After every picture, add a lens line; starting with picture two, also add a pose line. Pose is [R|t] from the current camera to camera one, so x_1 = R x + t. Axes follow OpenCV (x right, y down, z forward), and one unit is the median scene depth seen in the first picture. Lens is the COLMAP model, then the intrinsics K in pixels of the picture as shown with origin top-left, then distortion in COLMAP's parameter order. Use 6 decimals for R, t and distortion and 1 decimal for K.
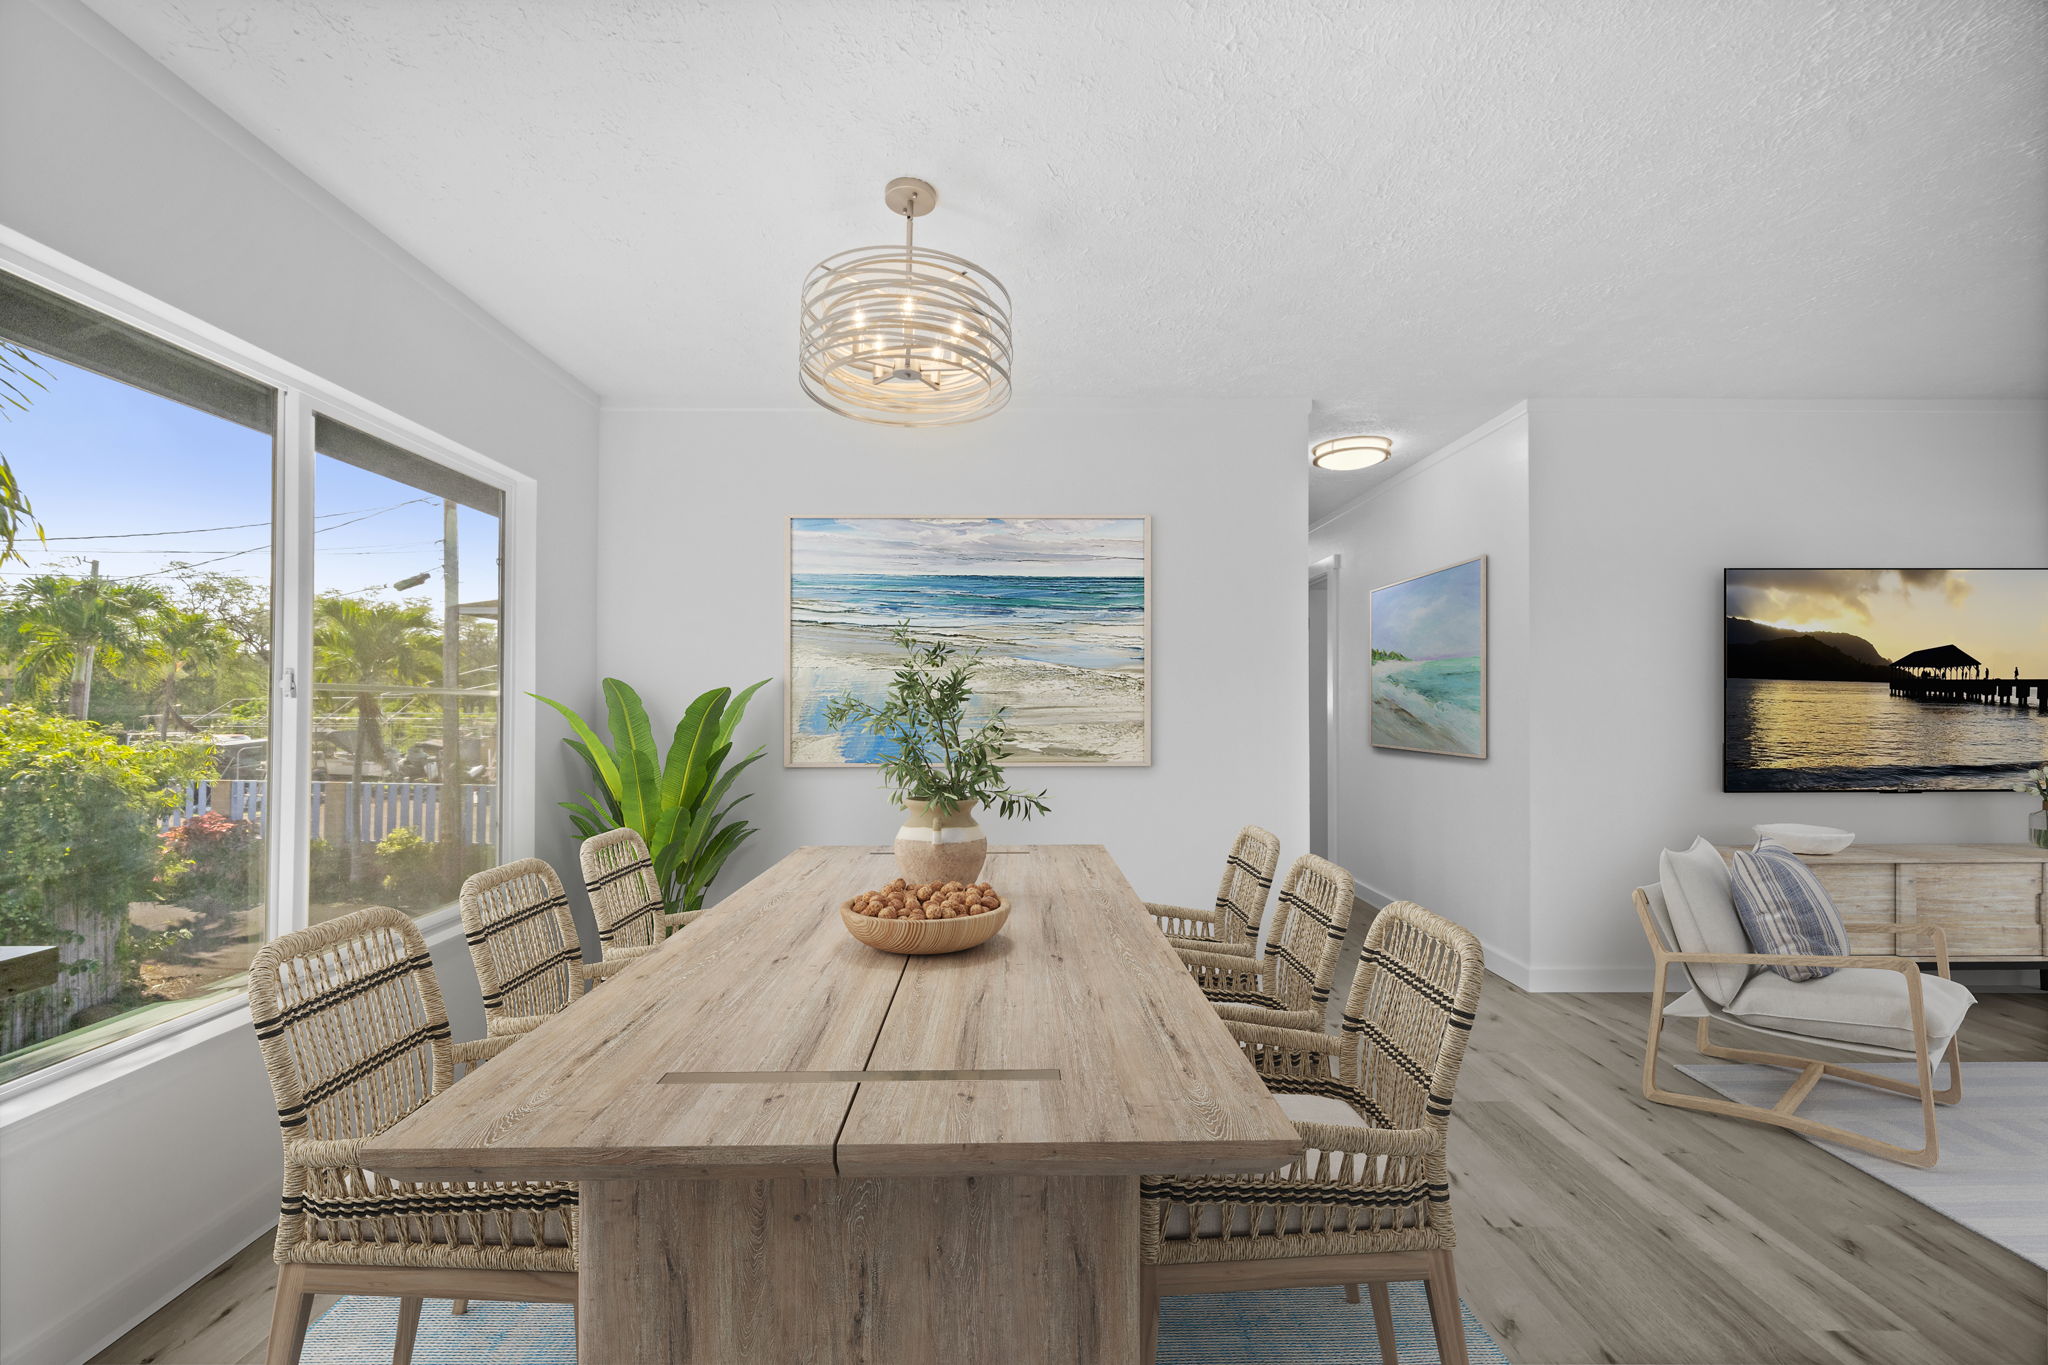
lens RADIAL K [[812.4, 0, 1013.3], [0, 812.4, 684.7], [0, 0, 1]] dist [-0.001230, -0.000476]
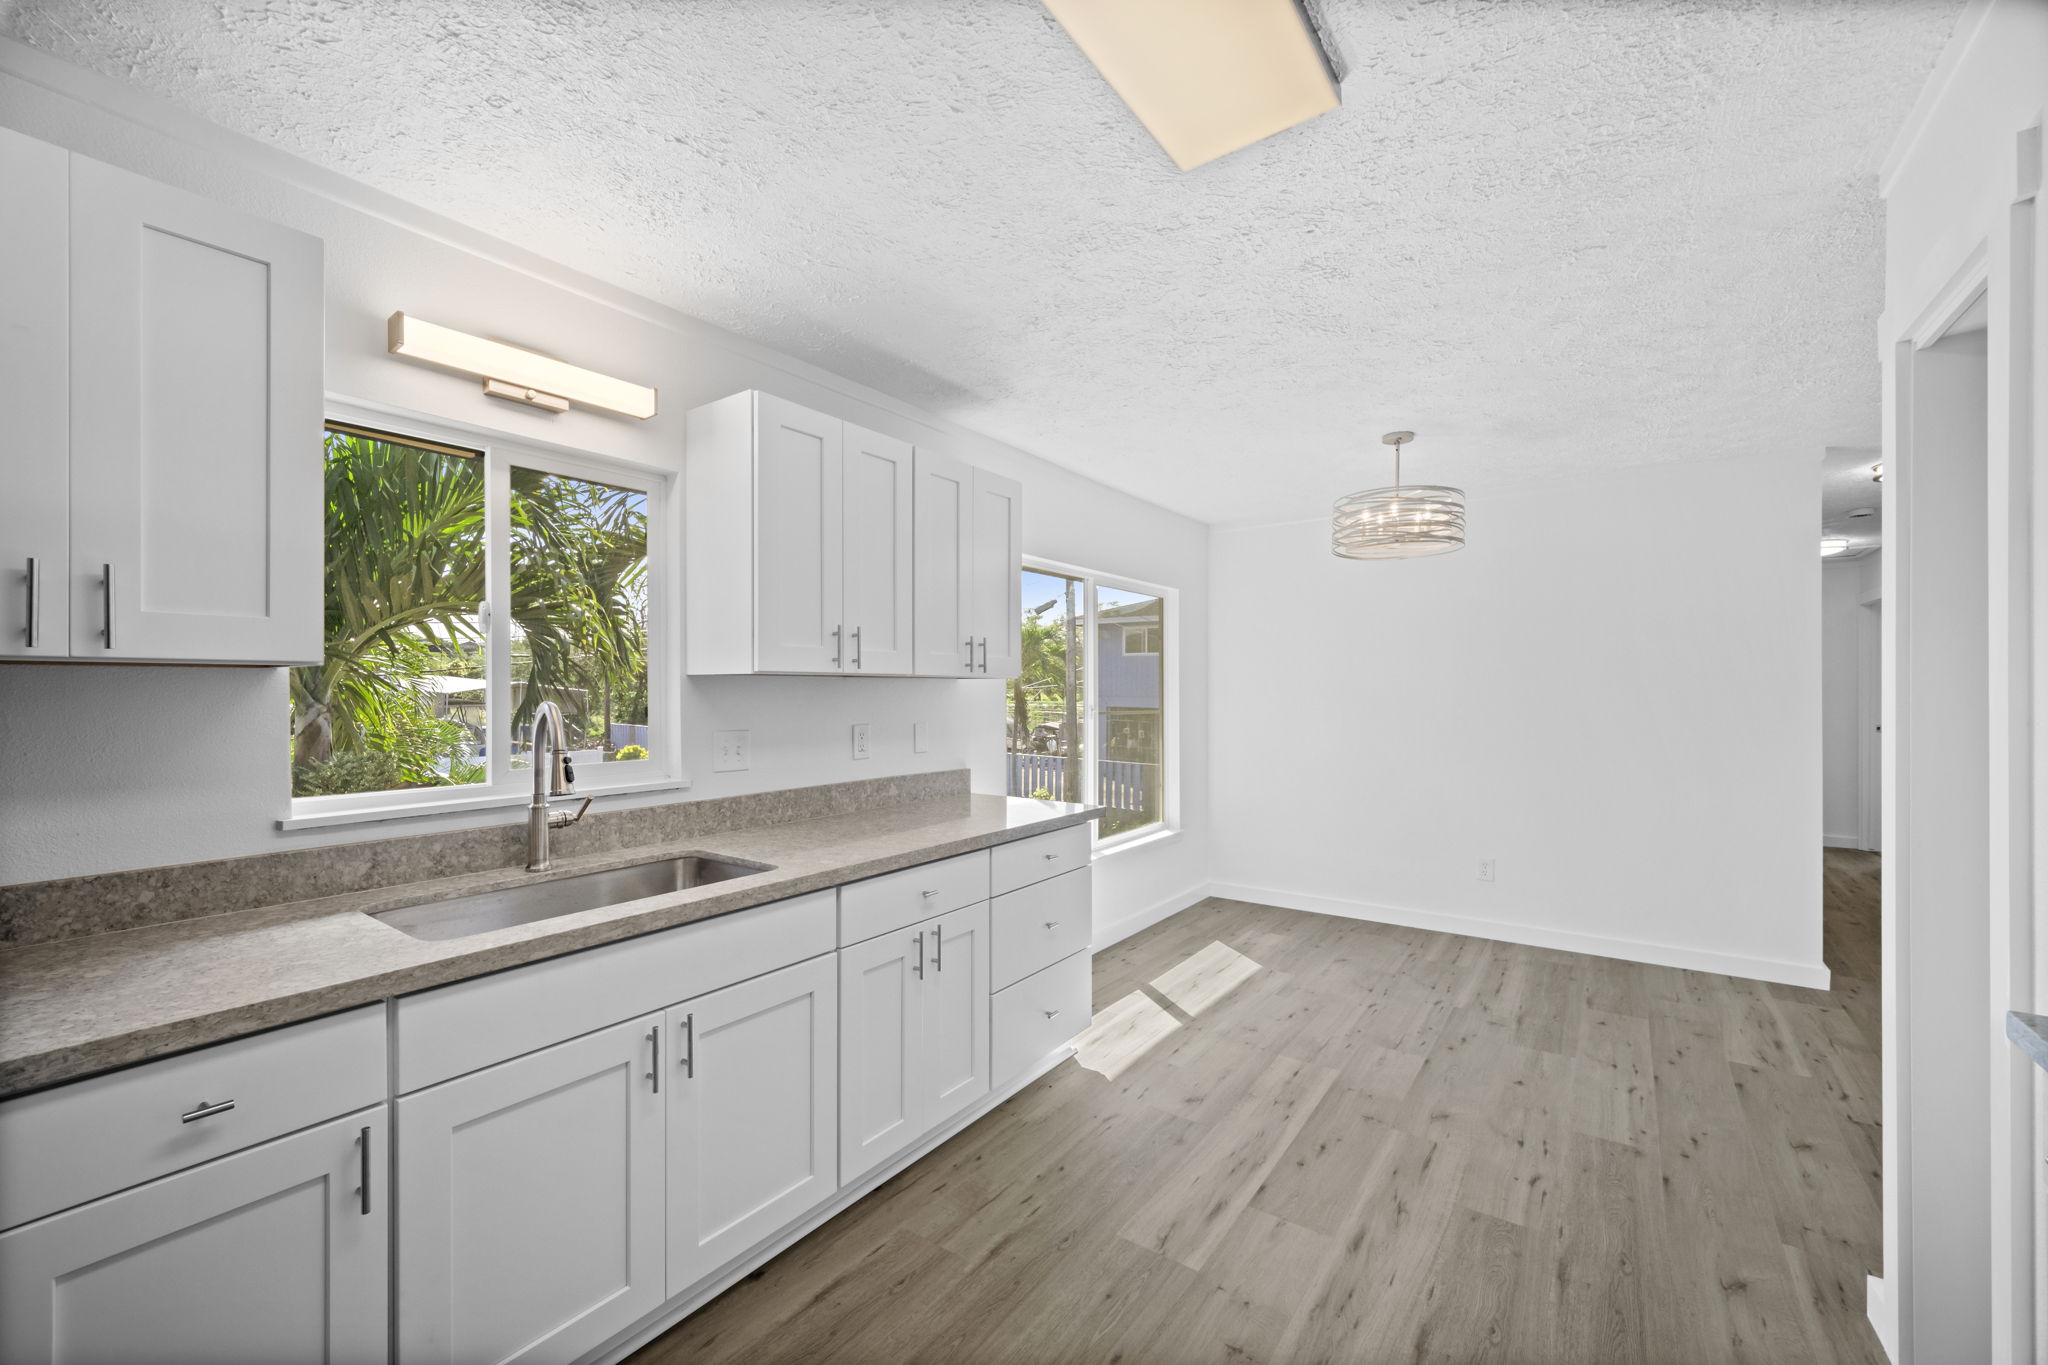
lens RADIAL K [[812.4, 0, 1013.3], [0, 812.4, 684.7], [0, 0, 1]] dist [-0.001230, -0.000476]
pose [[0.795616, -0.000084, -0.605802, 0.030035], [0.008810, 0.999896, 0.011432, -0.011520], [0.605738, -0.014433, 0.795534, -0.097440]]
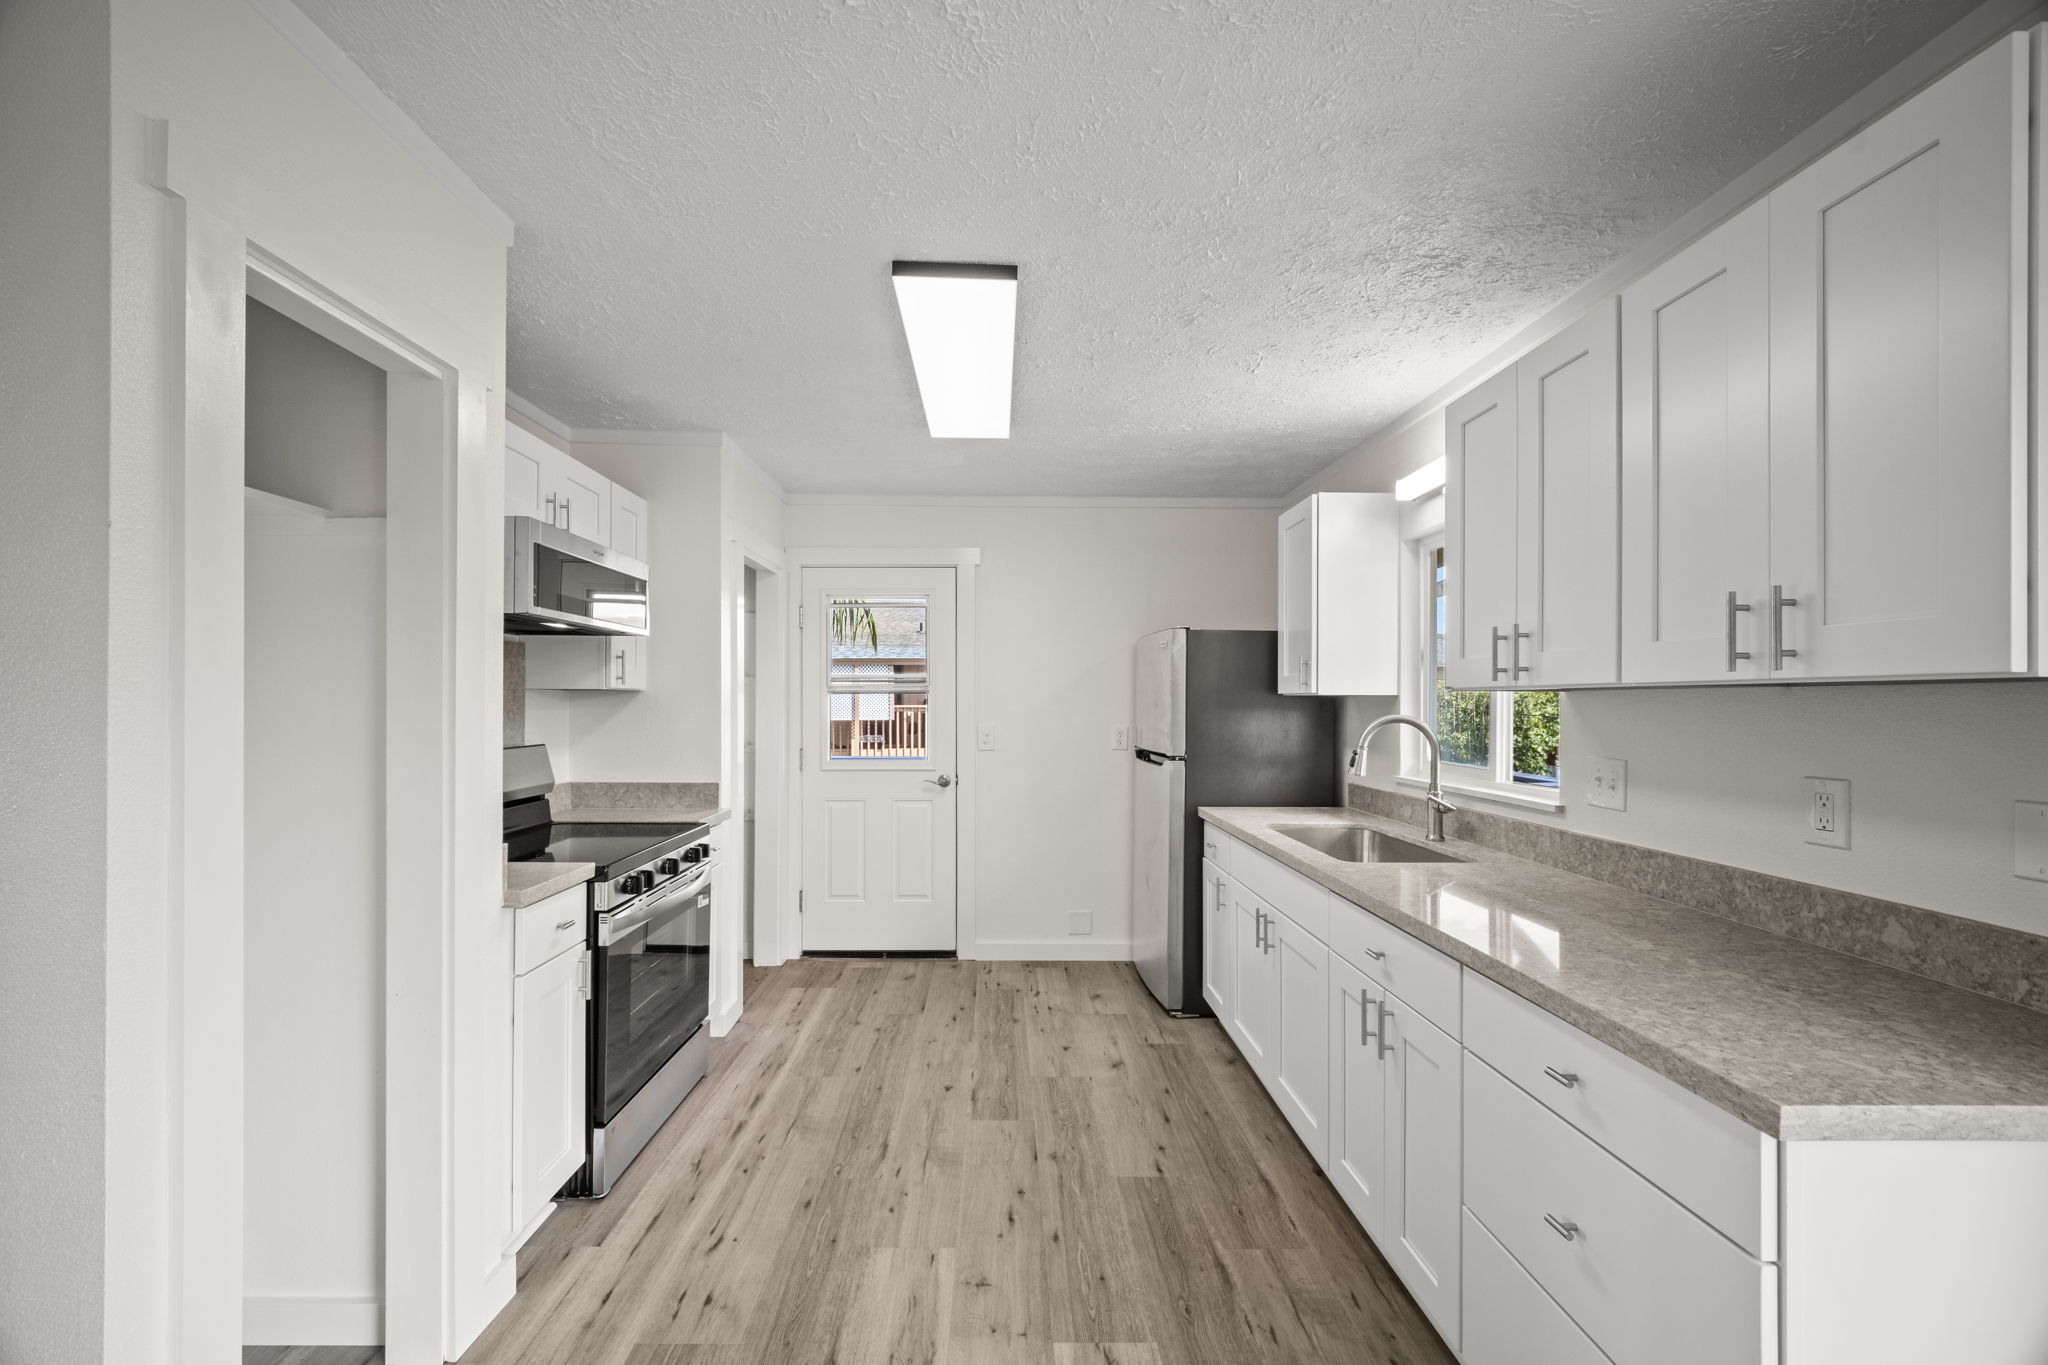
lens RADIAL K [[812.4, 0, 1013.3], [0, 812.4, 684.7], [0, 0, 1]] dist [-0.001230, -0.000476]
pose [[-0.999970, -0.000752, -0.007761, -0.295908], [-0.000439, 0.999187, -0.040313, 0.016726], [0.007785, -0.040308, -0.999157, 1.539419]]
